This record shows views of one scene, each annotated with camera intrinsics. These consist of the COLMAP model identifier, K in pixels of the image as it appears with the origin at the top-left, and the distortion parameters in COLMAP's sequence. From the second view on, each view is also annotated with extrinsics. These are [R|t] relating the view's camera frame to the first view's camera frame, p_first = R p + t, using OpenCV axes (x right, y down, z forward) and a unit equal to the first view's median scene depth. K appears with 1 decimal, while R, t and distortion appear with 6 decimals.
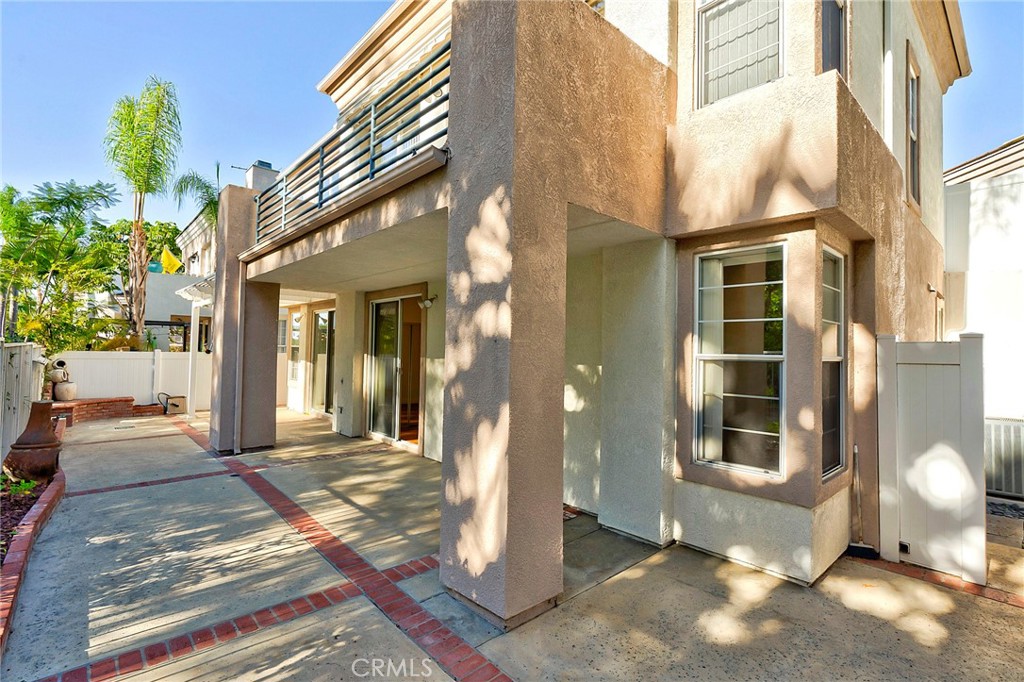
lens RADIAL K [[462.8, 0, 512.0], [0, 462.8, 341.0], [0, 0, 1]] dist [-0.001678, 0.000263]
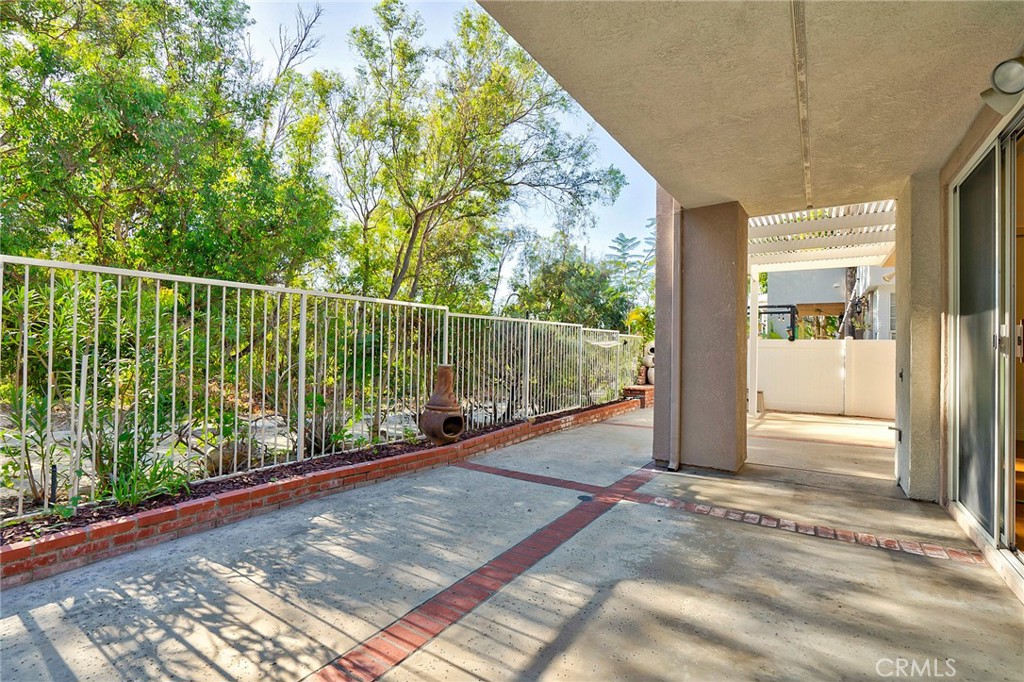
lens RADIAL K [[462.8, 0, 512.0], [0, 462.8, 341.0], [0, 0, 1]] dist [-0.001678, 0.000263]
pose [[0.221119, -0.027071, -0.974871, 0.014416], [0.013430, 0.999604, -0.024711, 0.129113], [0.975154, -0.007629, 0.221395, 1.124895]]
